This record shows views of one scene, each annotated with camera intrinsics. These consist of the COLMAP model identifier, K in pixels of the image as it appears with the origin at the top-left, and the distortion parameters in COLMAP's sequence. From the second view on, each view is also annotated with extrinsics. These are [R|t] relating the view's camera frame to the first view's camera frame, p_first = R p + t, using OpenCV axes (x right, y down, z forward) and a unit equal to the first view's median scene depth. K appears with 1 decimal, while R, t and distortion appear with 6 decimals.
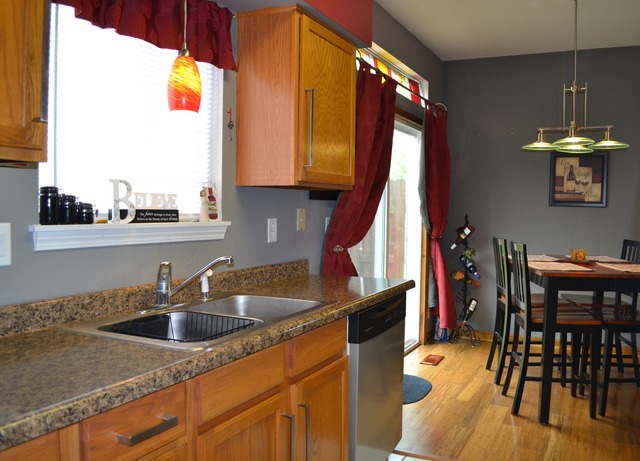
lens RADIAL K [[549.0, 0, 320.3], [0, 549.0, 228.6], [0, 0, 1]] dist [-0.092687, -0.012901]
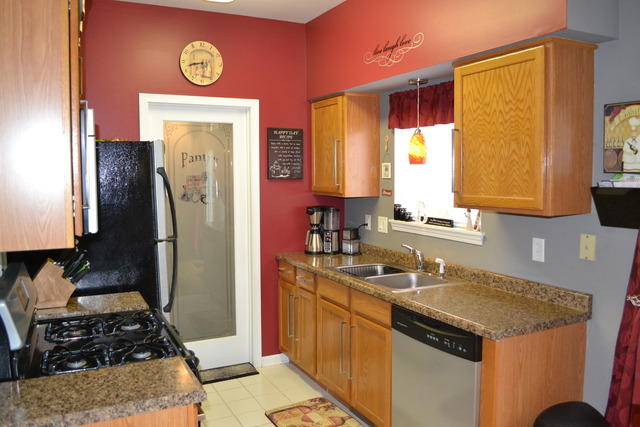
lens RADIAL K [[511.8, 0, 320.8], [0, 511.8, 211.2], [0, 0, 1]] dist [-0.077181, 0.014208]
pose [[-0.580539, 0.051766, -0.812585, 0.527163], [-0.032697, 0.995690, 0.086791, -0.079346], [0.813576, 0.076954, -0.576344, 0.691763]]
